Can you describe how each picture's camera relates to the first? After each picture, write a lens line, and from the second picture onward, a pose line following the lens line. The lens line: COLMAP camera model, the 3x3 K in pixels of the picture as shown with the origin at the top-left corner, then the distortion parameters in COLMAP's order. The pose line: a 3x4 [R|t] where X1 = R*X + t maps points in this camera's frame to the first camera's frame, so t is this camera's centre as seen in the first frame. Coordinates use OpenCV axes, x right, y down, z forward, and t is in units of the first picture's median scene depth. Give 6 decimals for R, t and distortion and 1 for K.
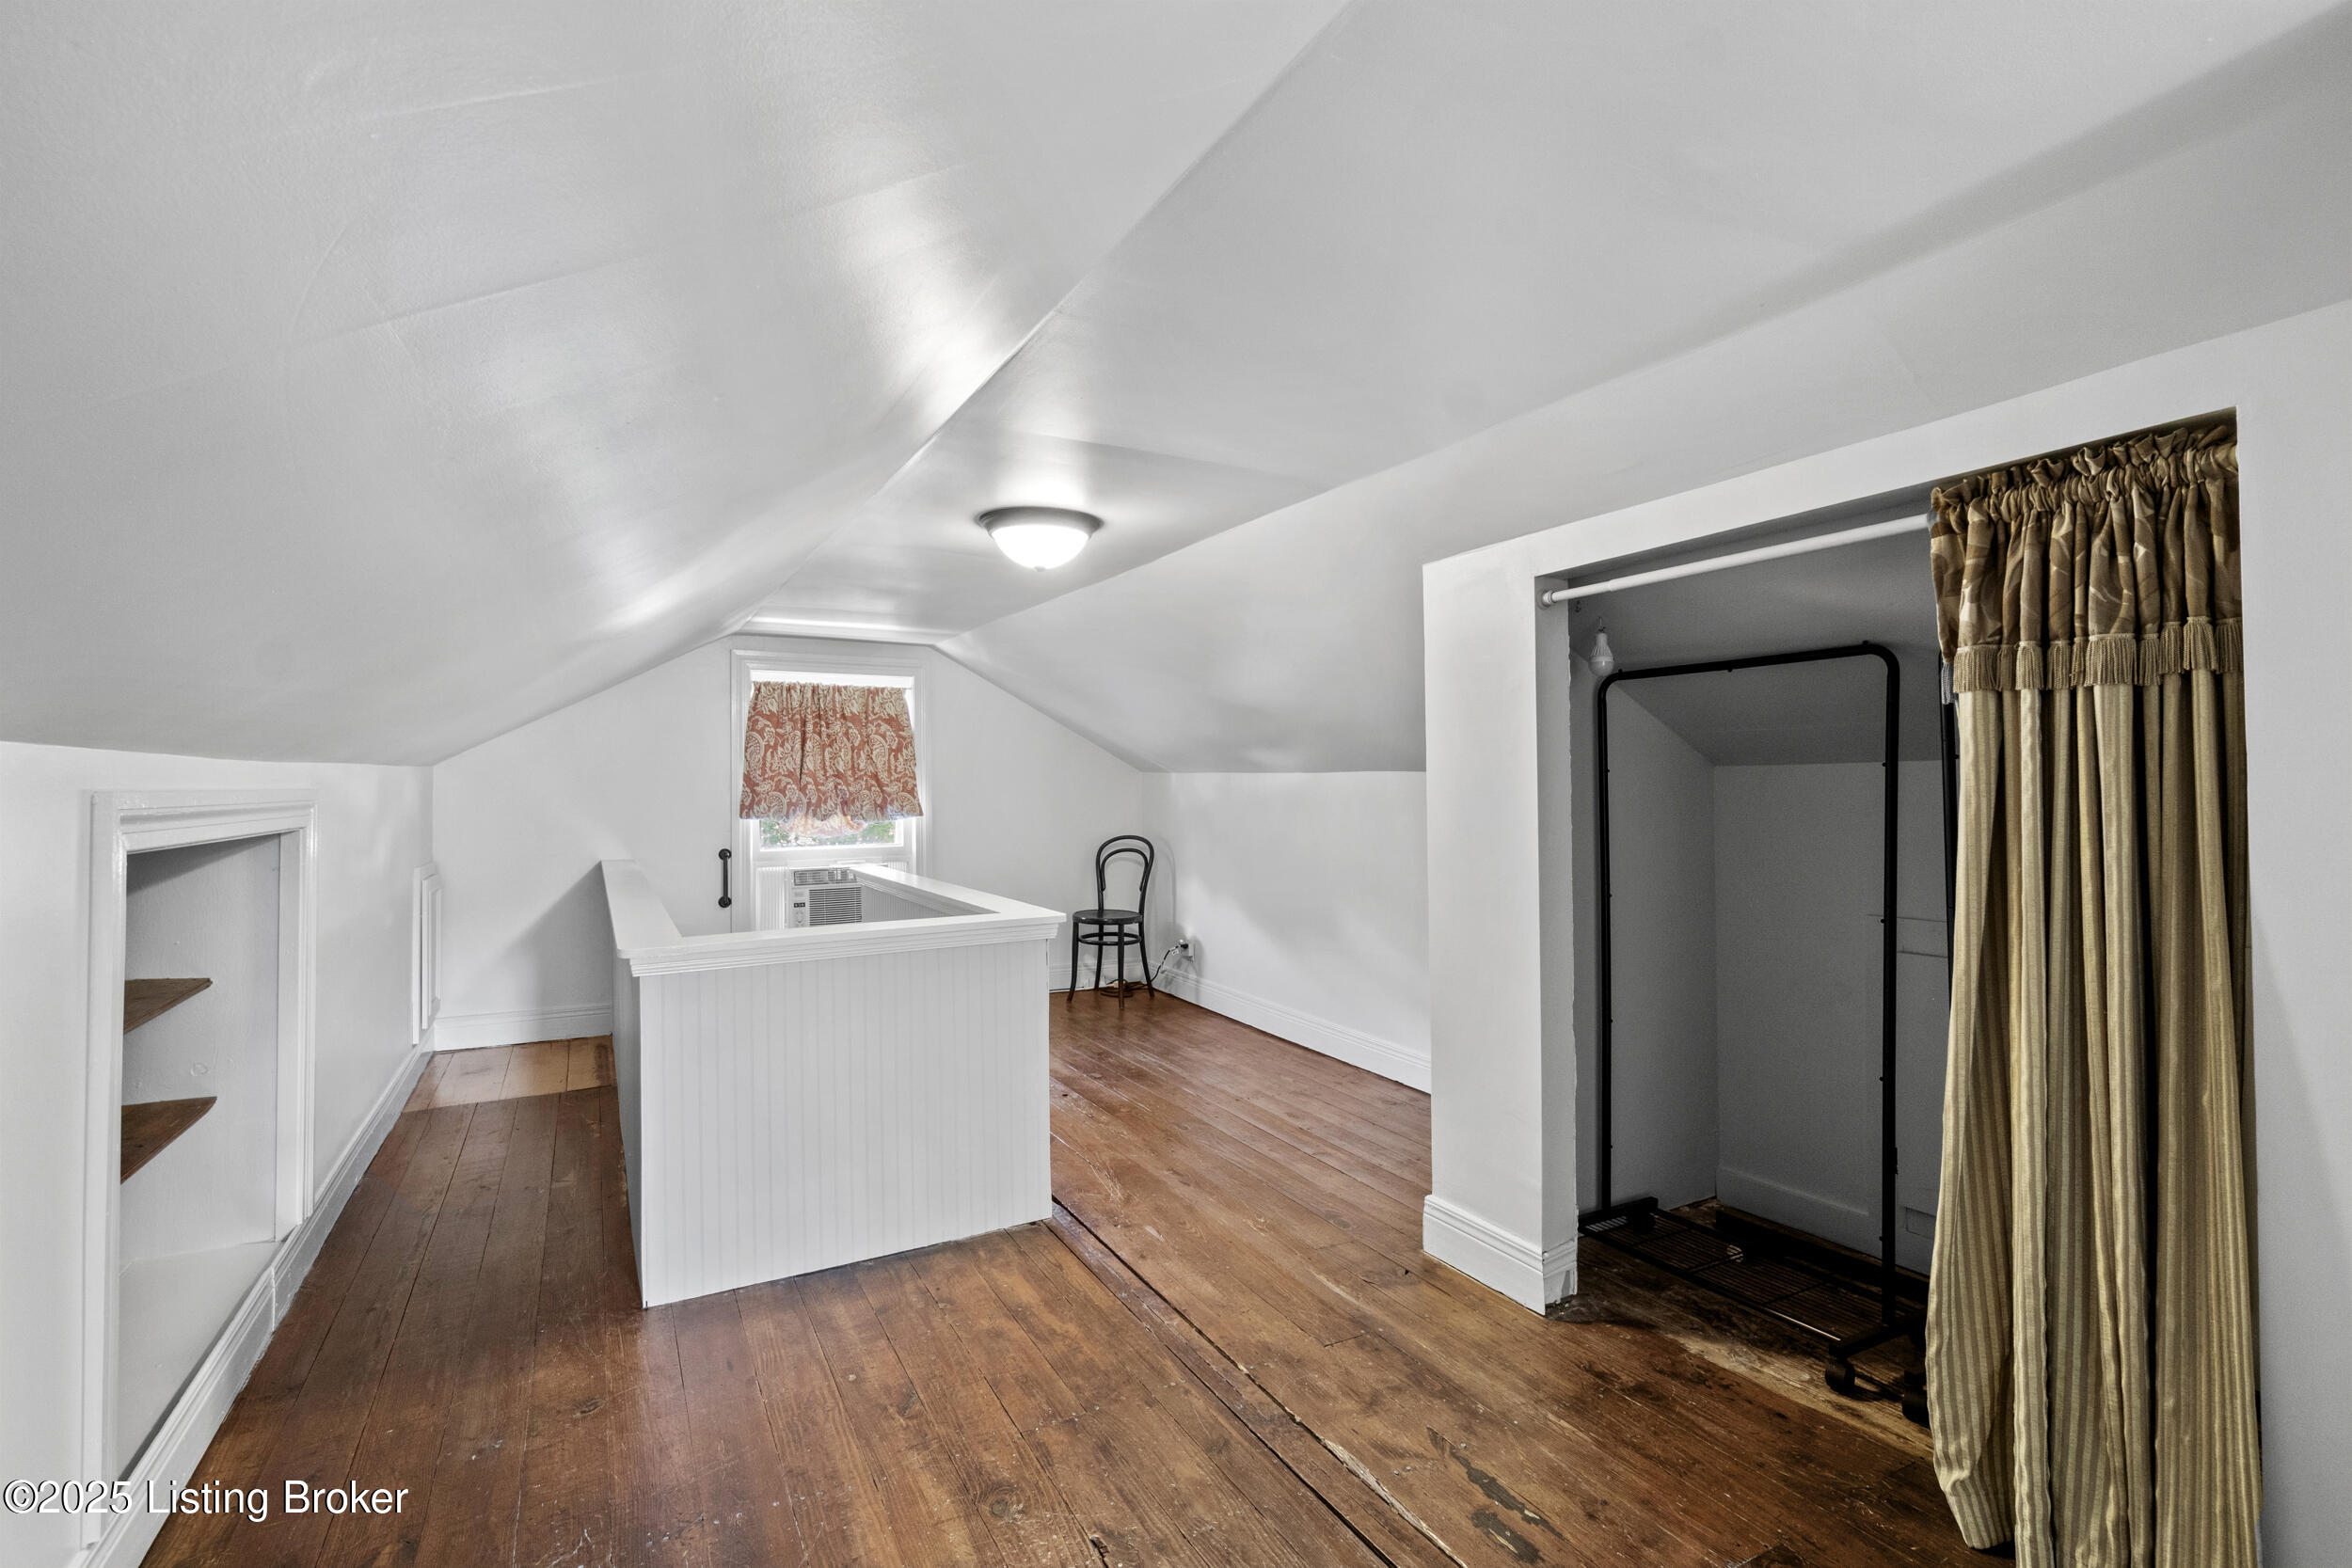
lens RADIAL K [[1148.8, 0, 1186.4], [0, 1148.8, 782.6], [0, 0, 1]] dist [-0.001629, 0.001648]
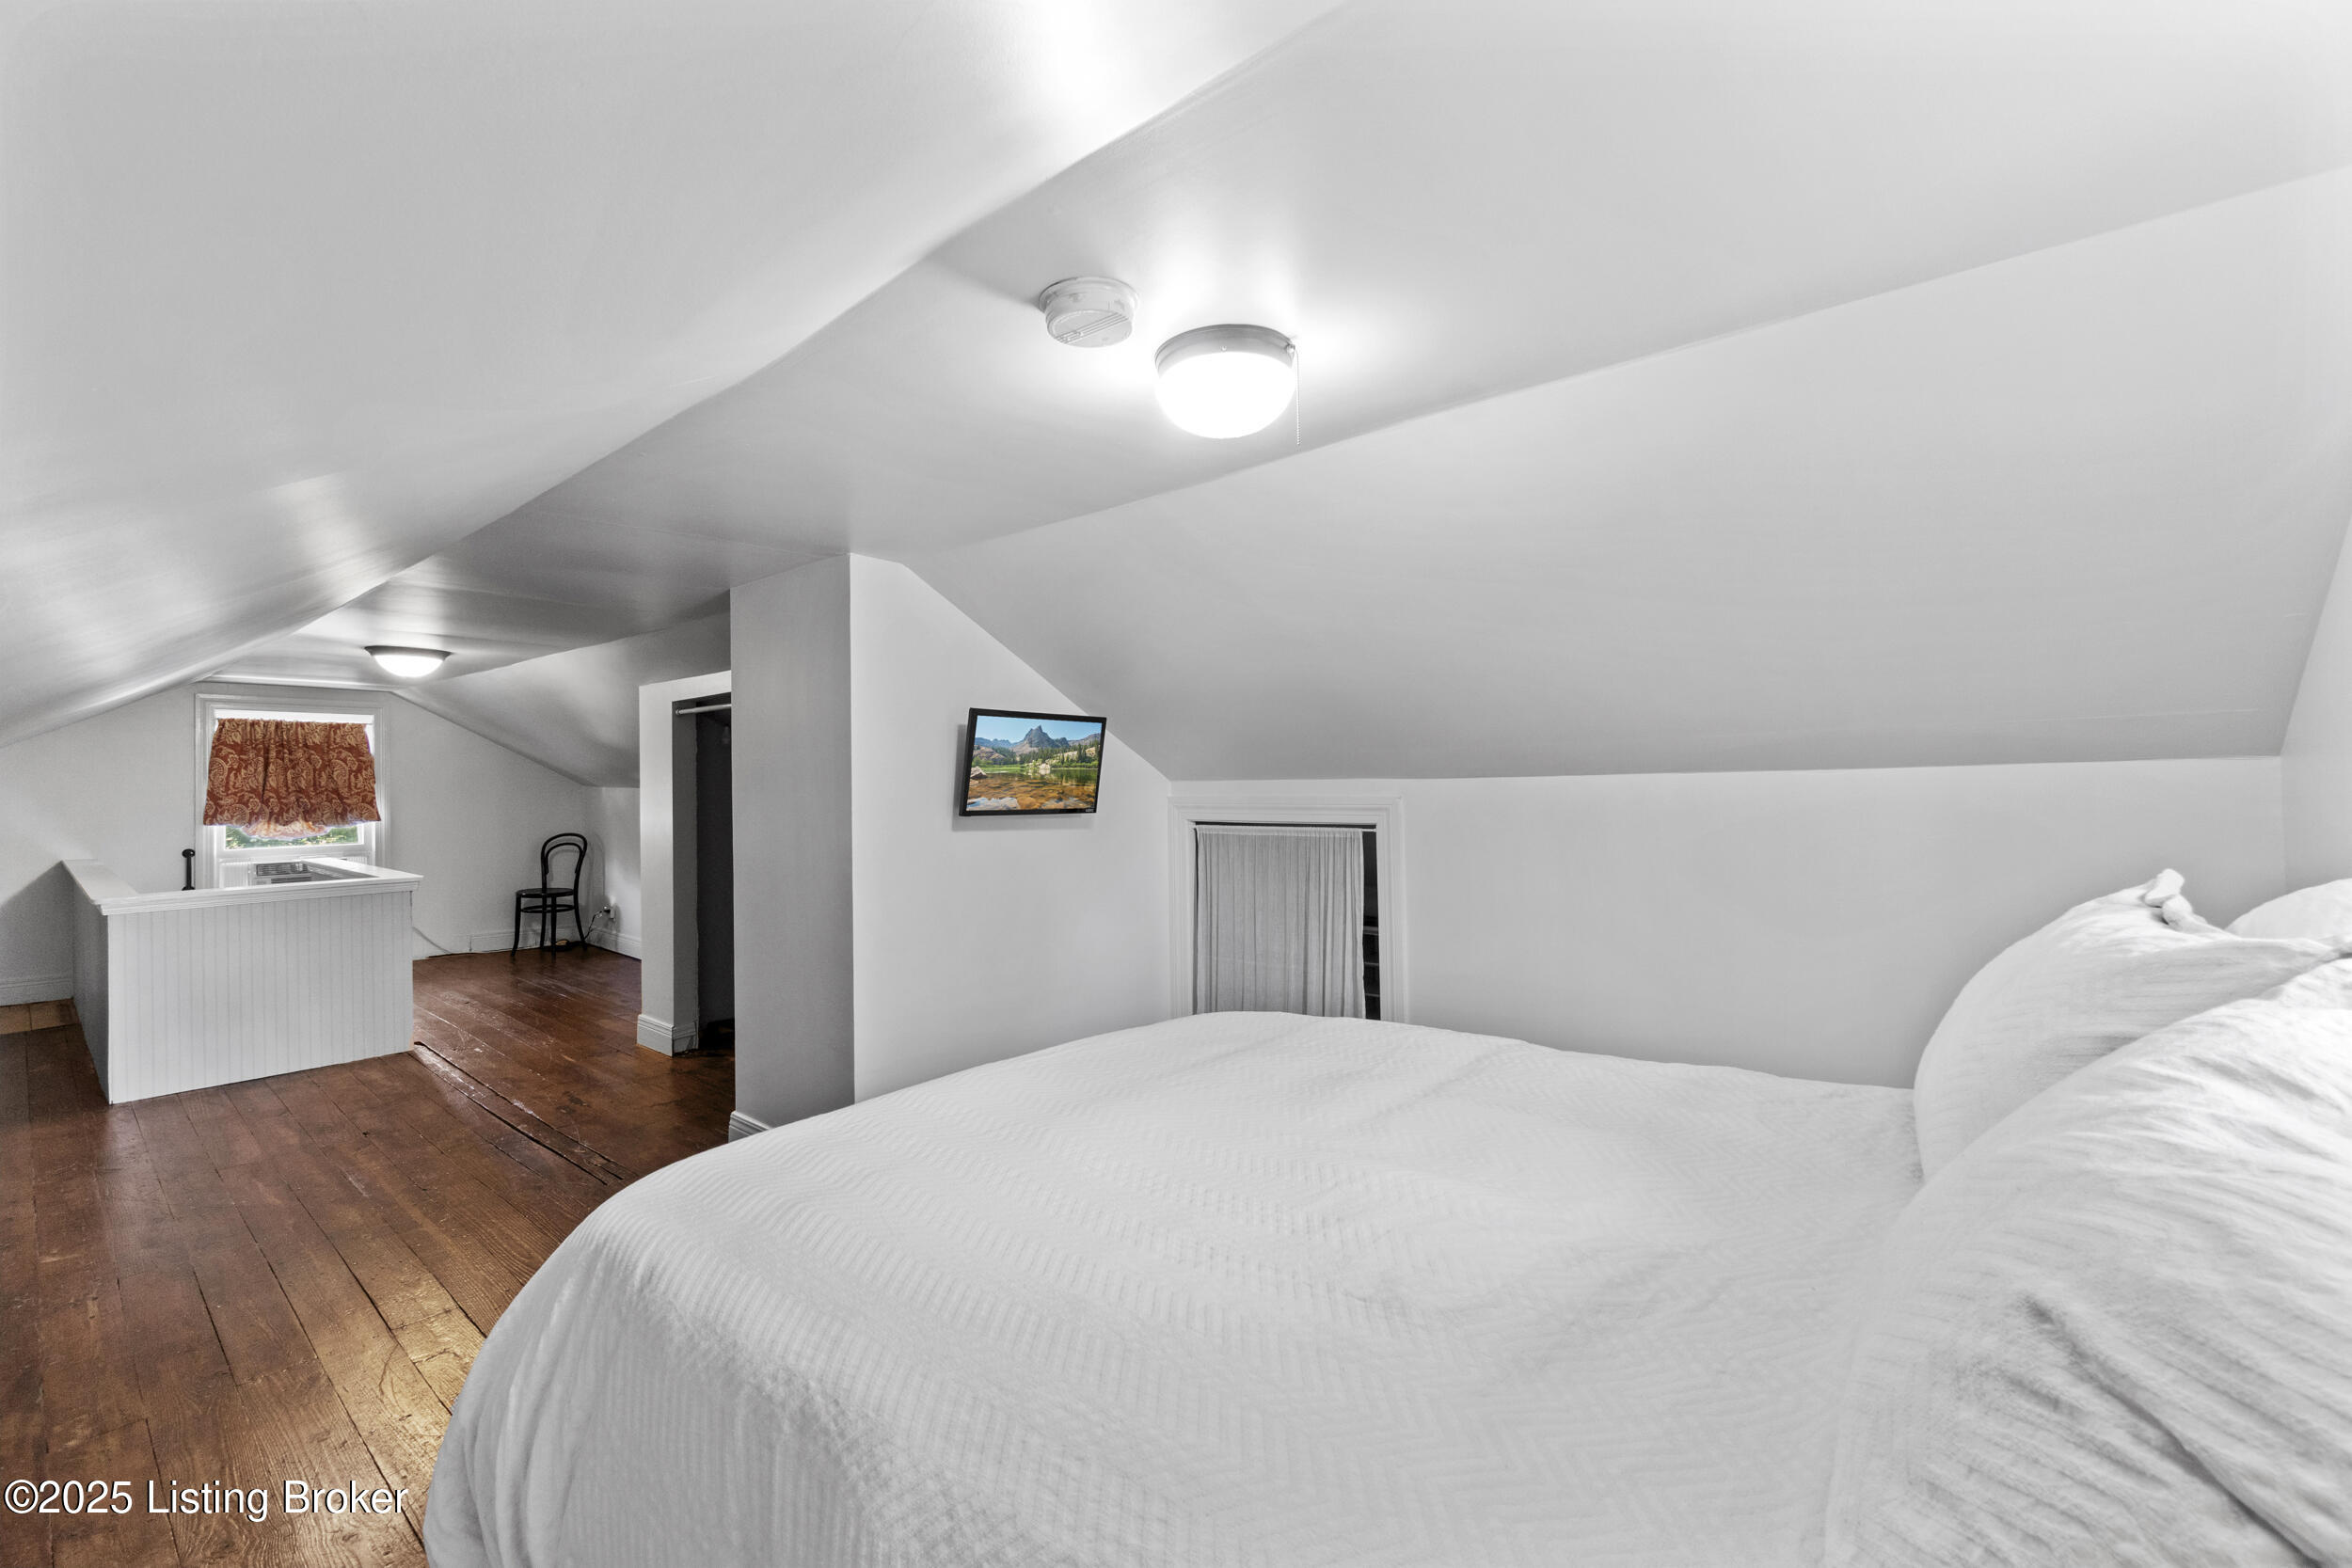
lens RADIAL K [[1008.8, 0, 1163.9], [0, 1008.8, 778.2], [0, 0, 1]] dist [-0.004574, 0.000047]
pose [[0.931043, 0.000805, 0.364909, 0.194091], [0.001674, 0.999978, -0.006476, -0.011822], [-0.364906, 0.006640, 0.931021, -0.423144]]
